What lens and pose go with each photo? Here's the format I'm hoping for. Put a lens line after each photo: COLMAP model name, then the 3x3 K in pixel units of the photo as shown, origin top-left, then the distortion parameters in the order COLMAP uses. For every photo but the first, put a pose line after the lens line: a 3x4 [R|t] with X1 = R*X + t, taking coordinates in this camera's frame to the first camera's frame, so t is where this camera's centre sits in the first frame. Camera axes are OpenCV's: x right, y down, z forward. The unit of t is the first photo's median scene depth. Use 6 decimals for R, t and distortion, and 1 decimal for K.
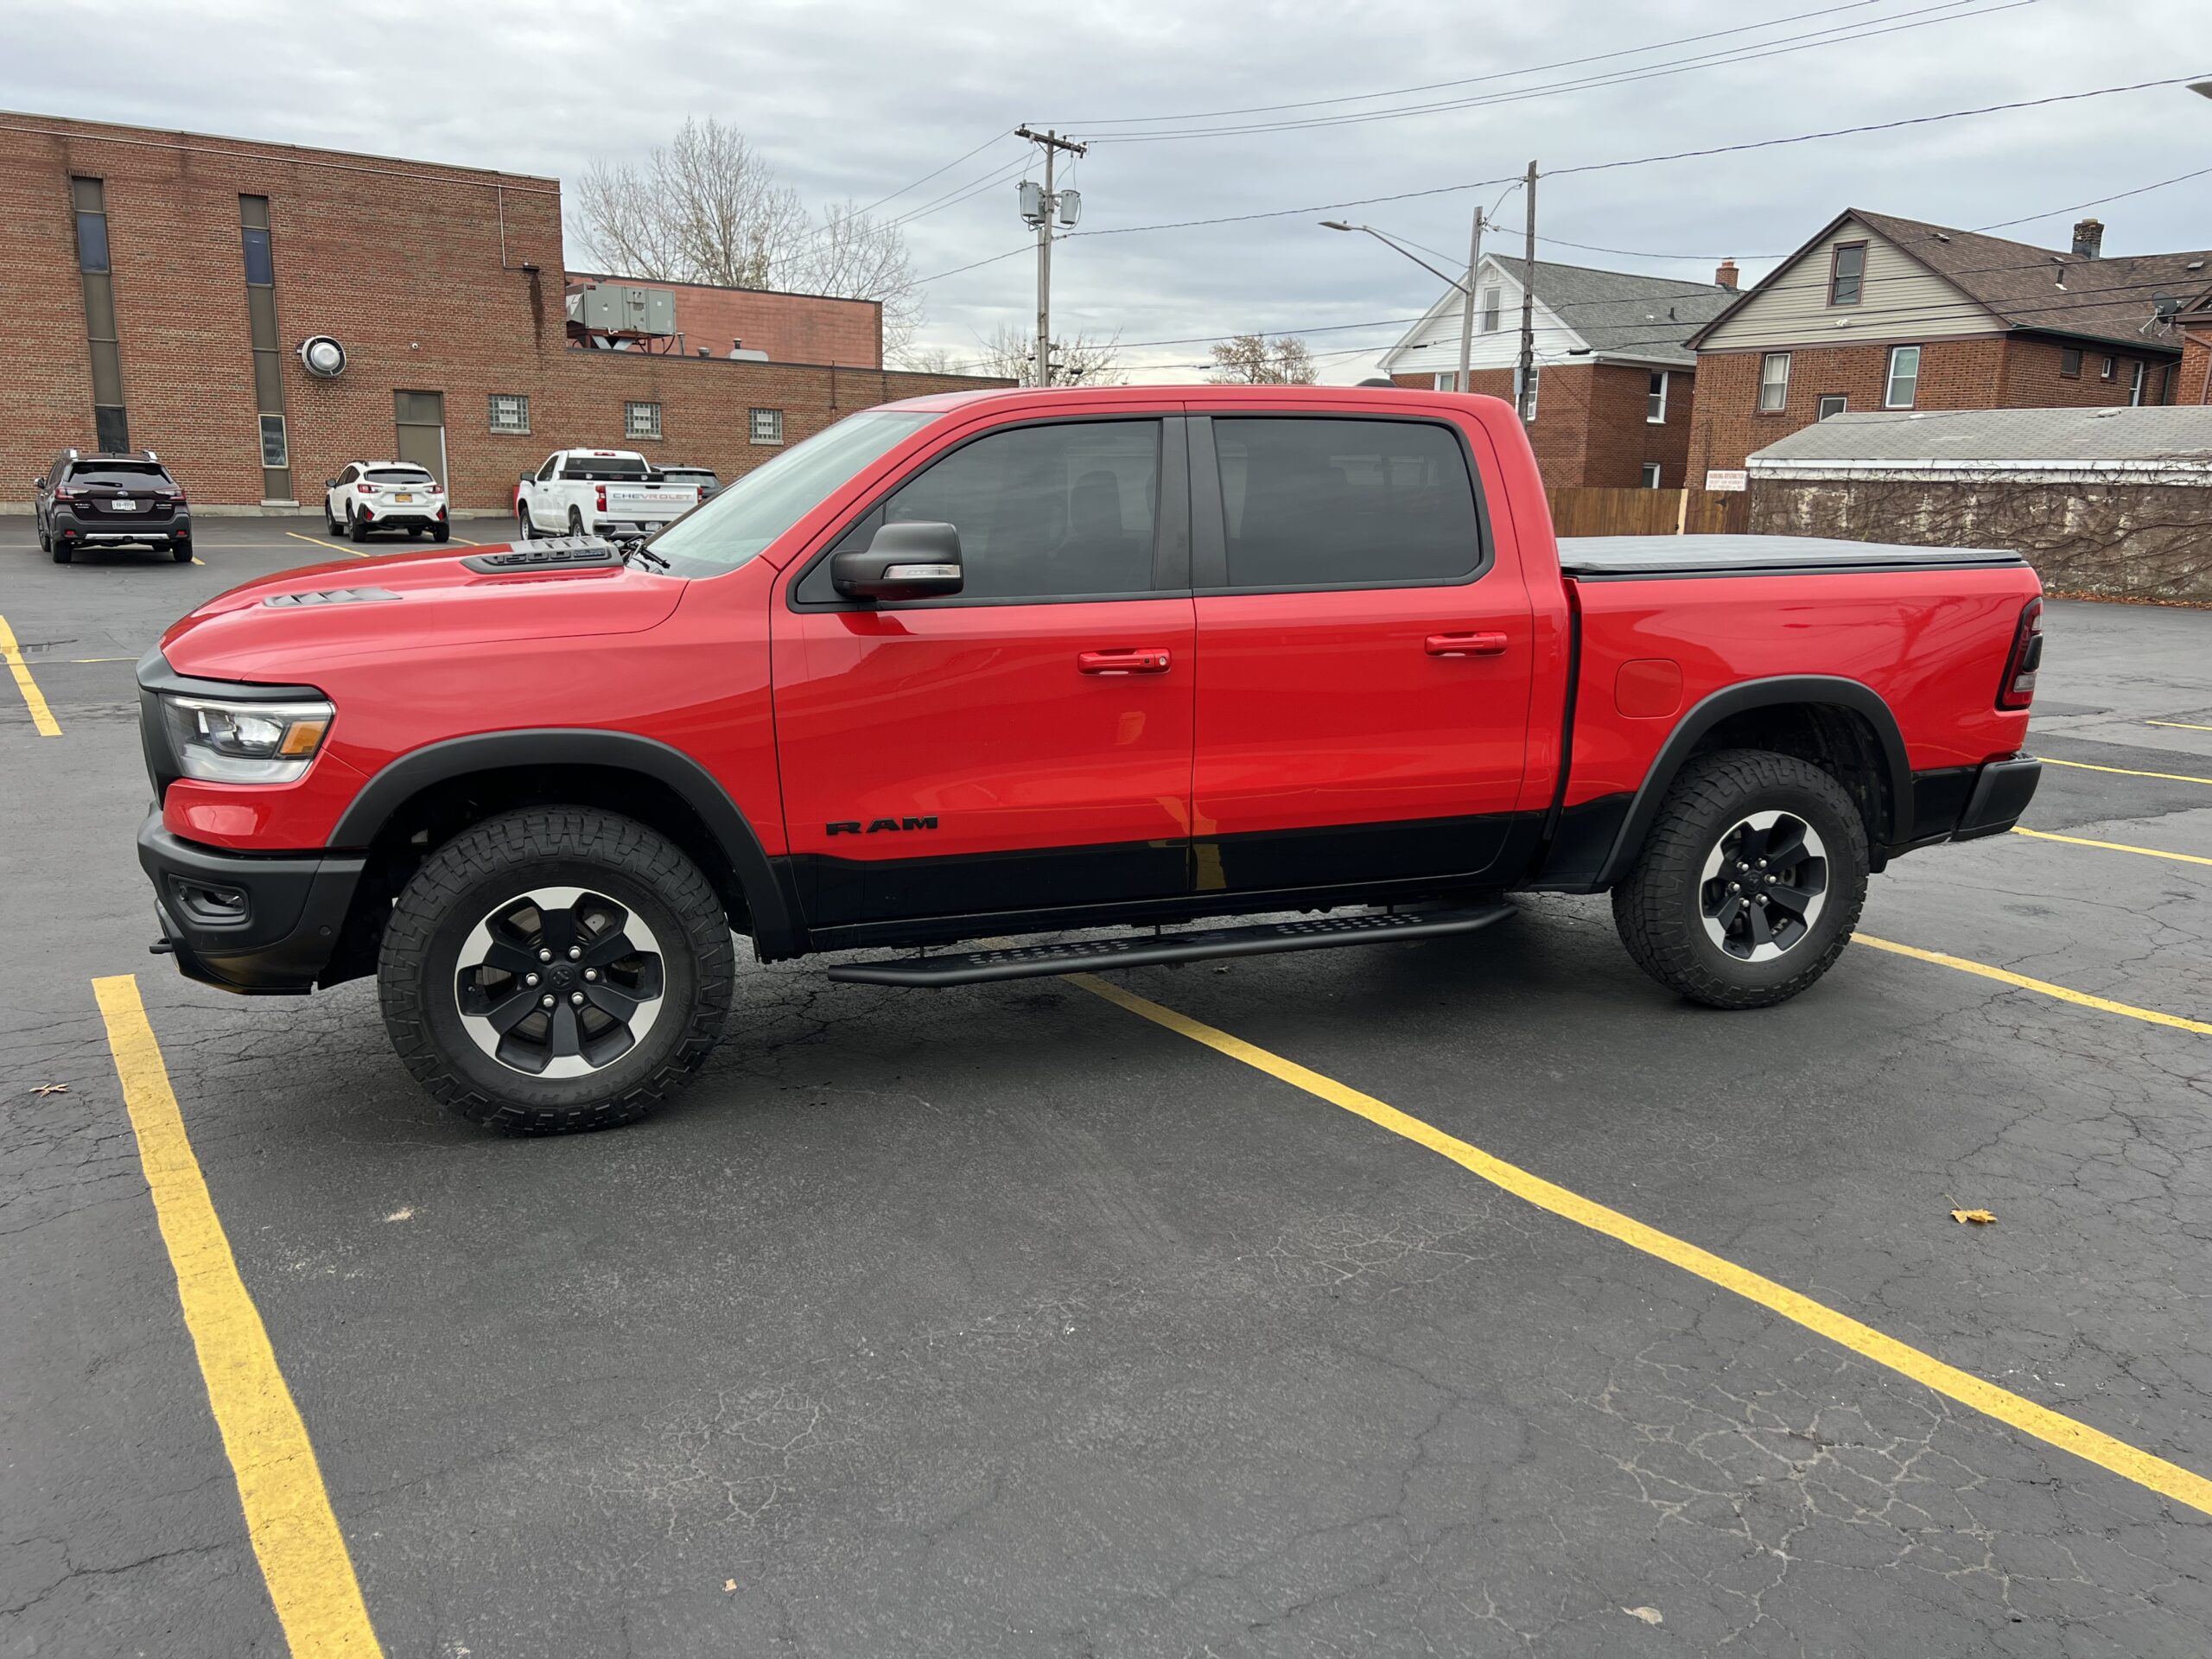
lens RADIAL K [[1655.2, 0, 1119.4], [0, 1655.2, 848.3], [0, 0, 1]] dist [0.055899, -0.055171]
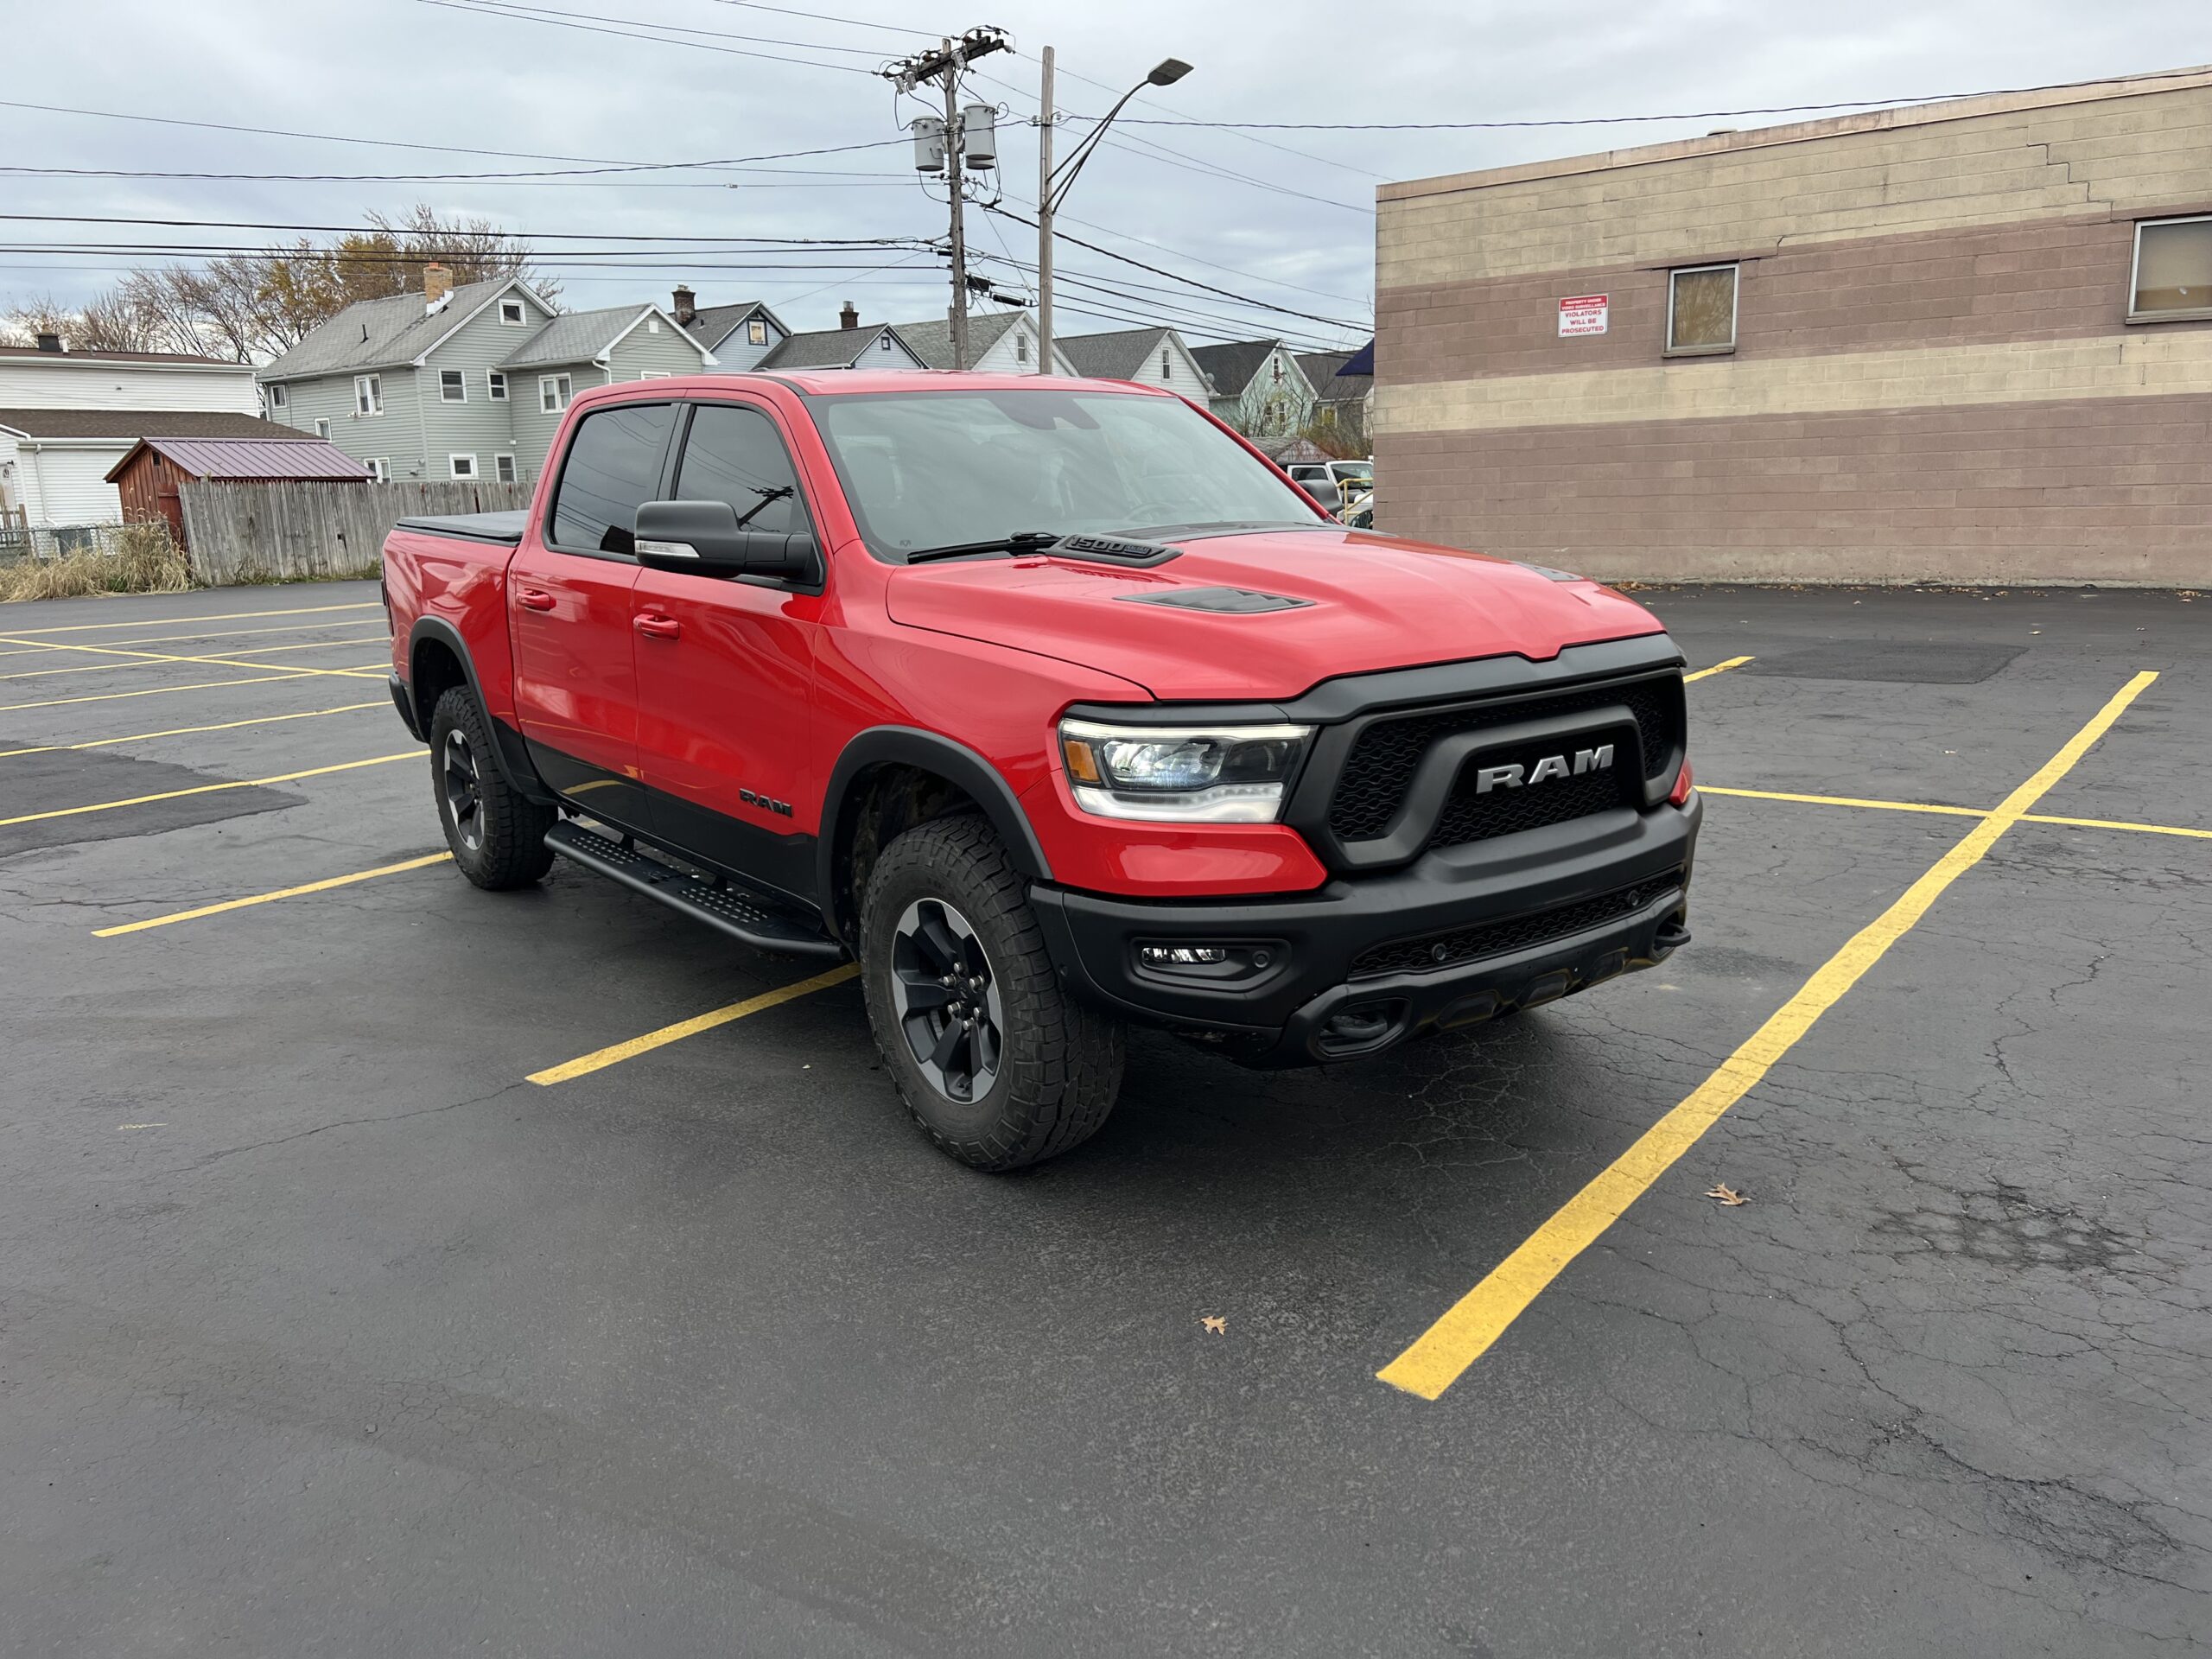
lens RADIAL K [[1662.8, 0, 1106.0], [0, 1662.8, 829.5], [0, 0, 1]] dist [0.048781, -0.038034]
pose [[-0.315053, -0.210780, 0.925372, -0.211264], [0.225681, 0.930421, 0.288765, -0.055095], [-0.921851, 0.299815, -0.245563, 0.238861]]
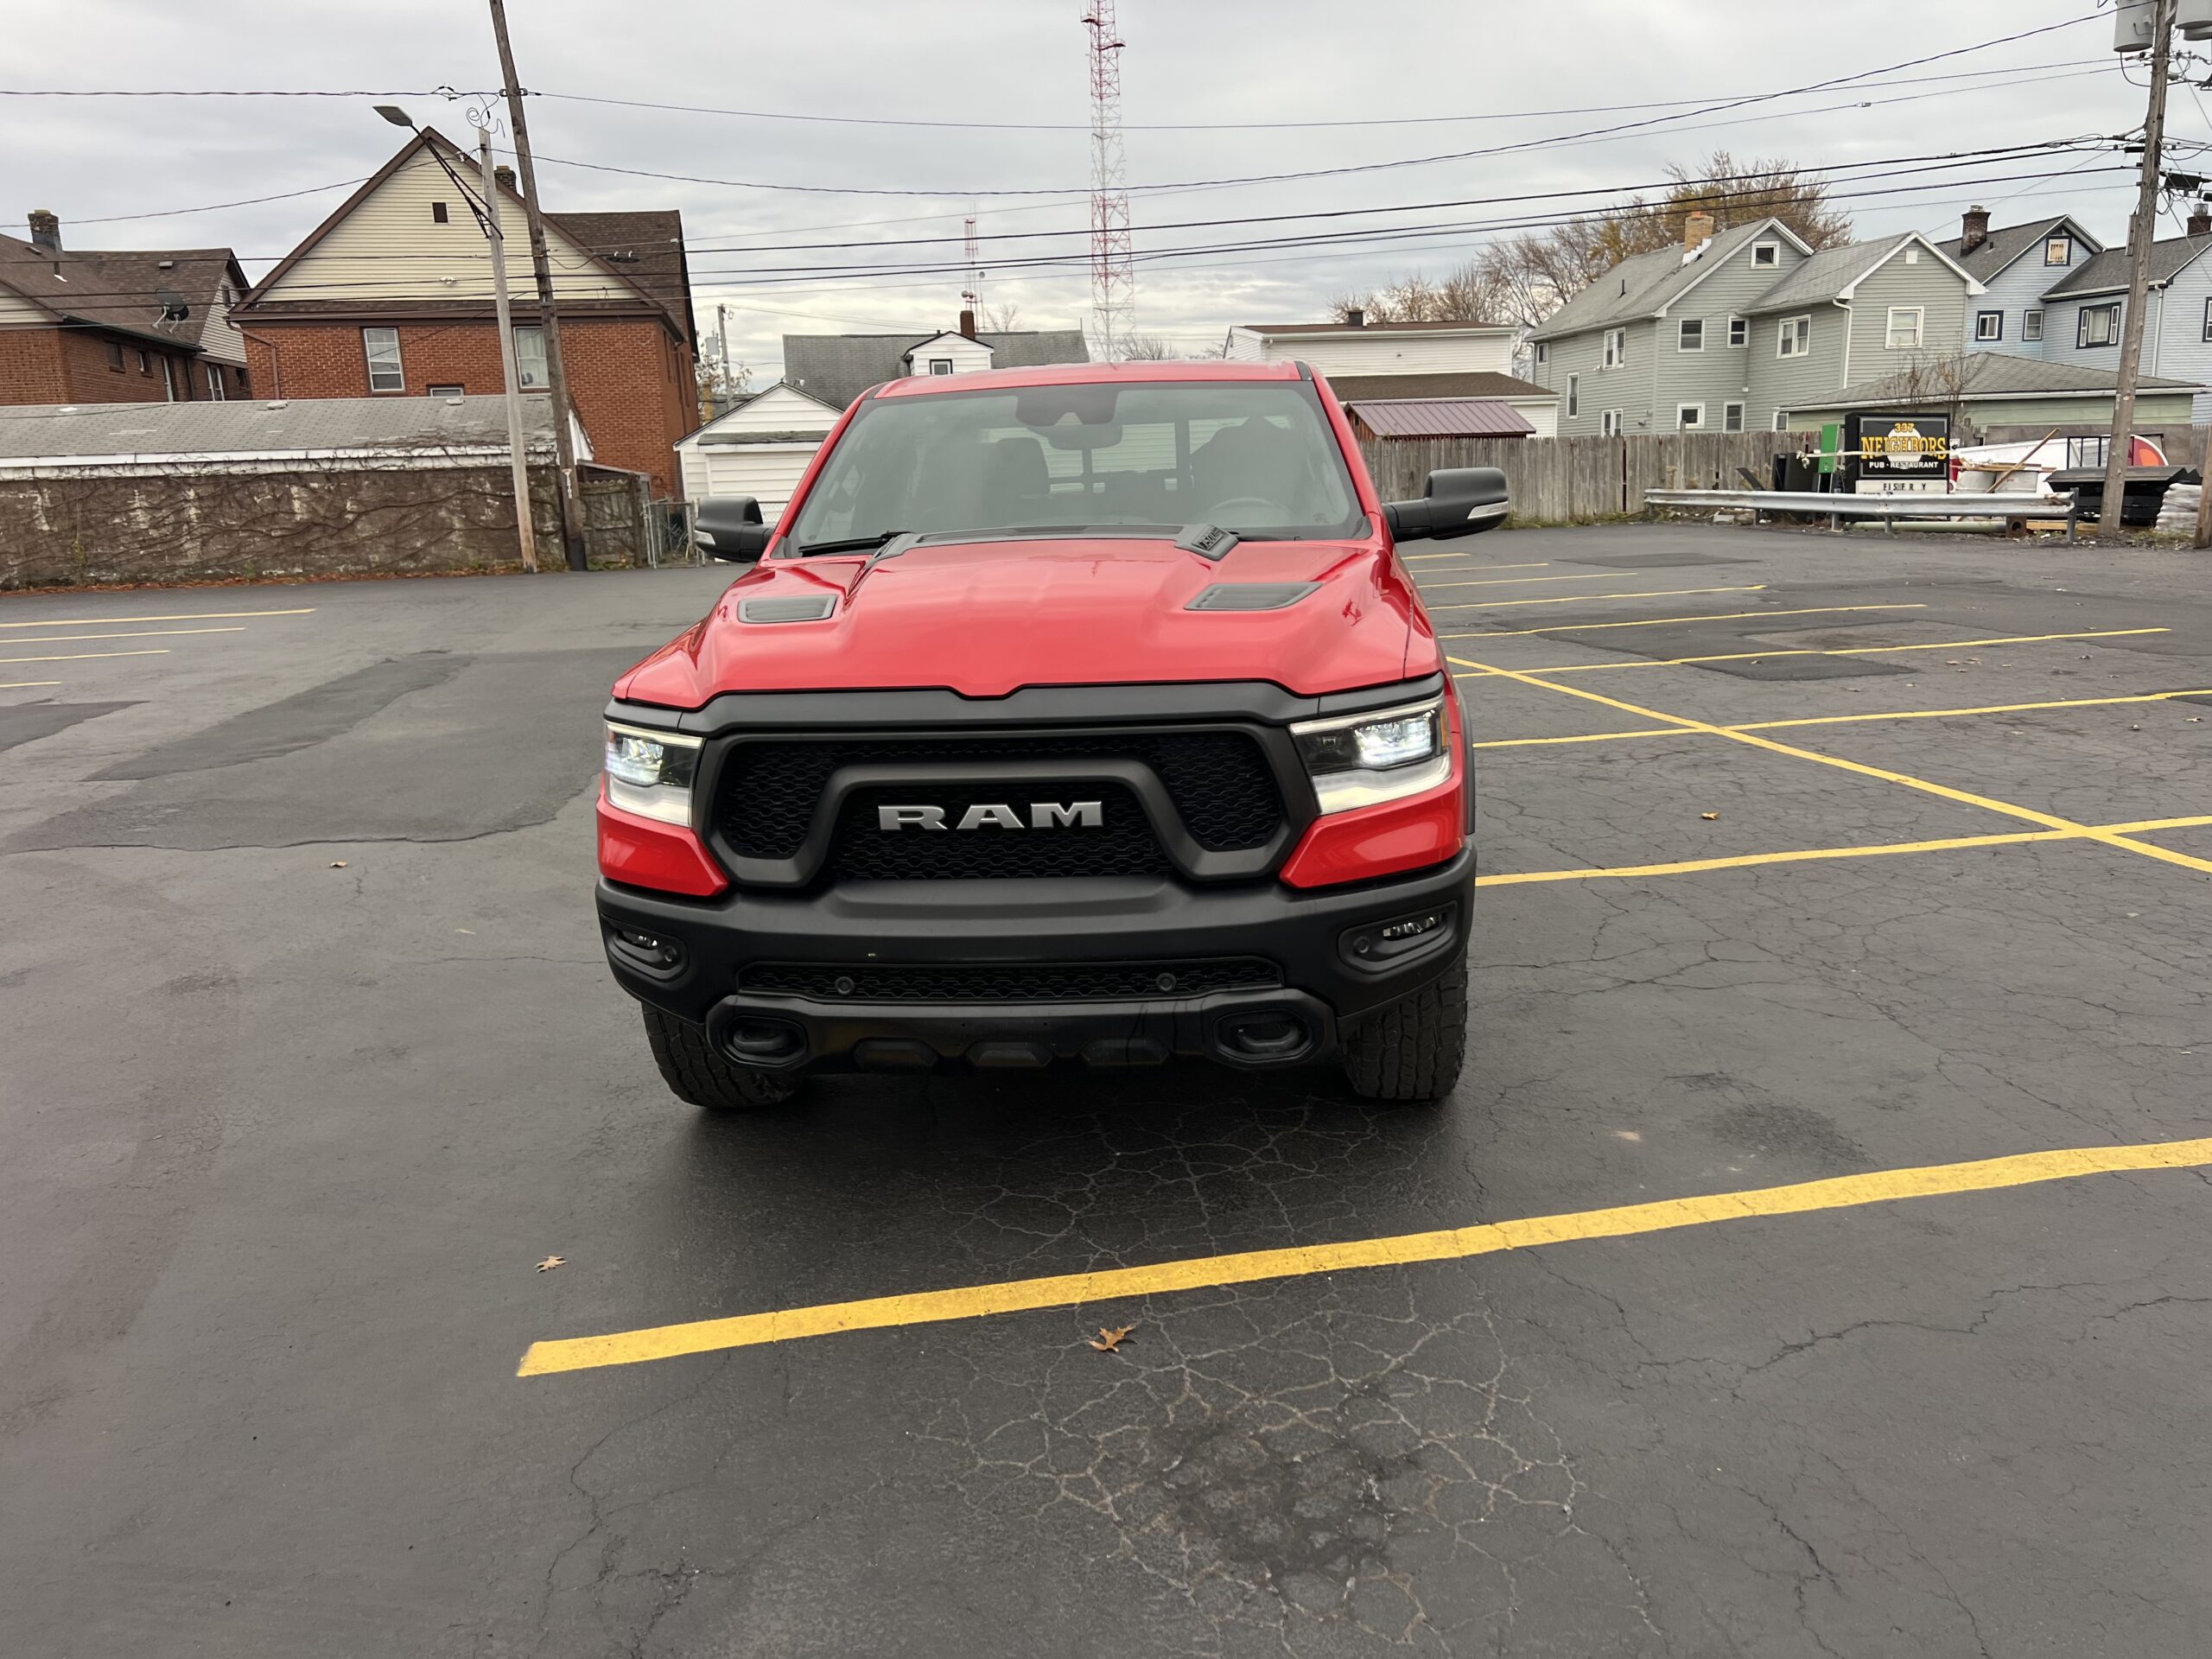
lens RADIAL K [[1655.2, 0, 1119.4], [0, 1655.2, 848.3], [0, 0, 1]] dist [0.055899, -0.055171]
pose [[0.405066, -0.242514, 0.881538, -0.201199], [0.241347, 0.958343, 0.152745, -0.026945], [-0.881858, 0.150885, 0.446722, 0.109326]]
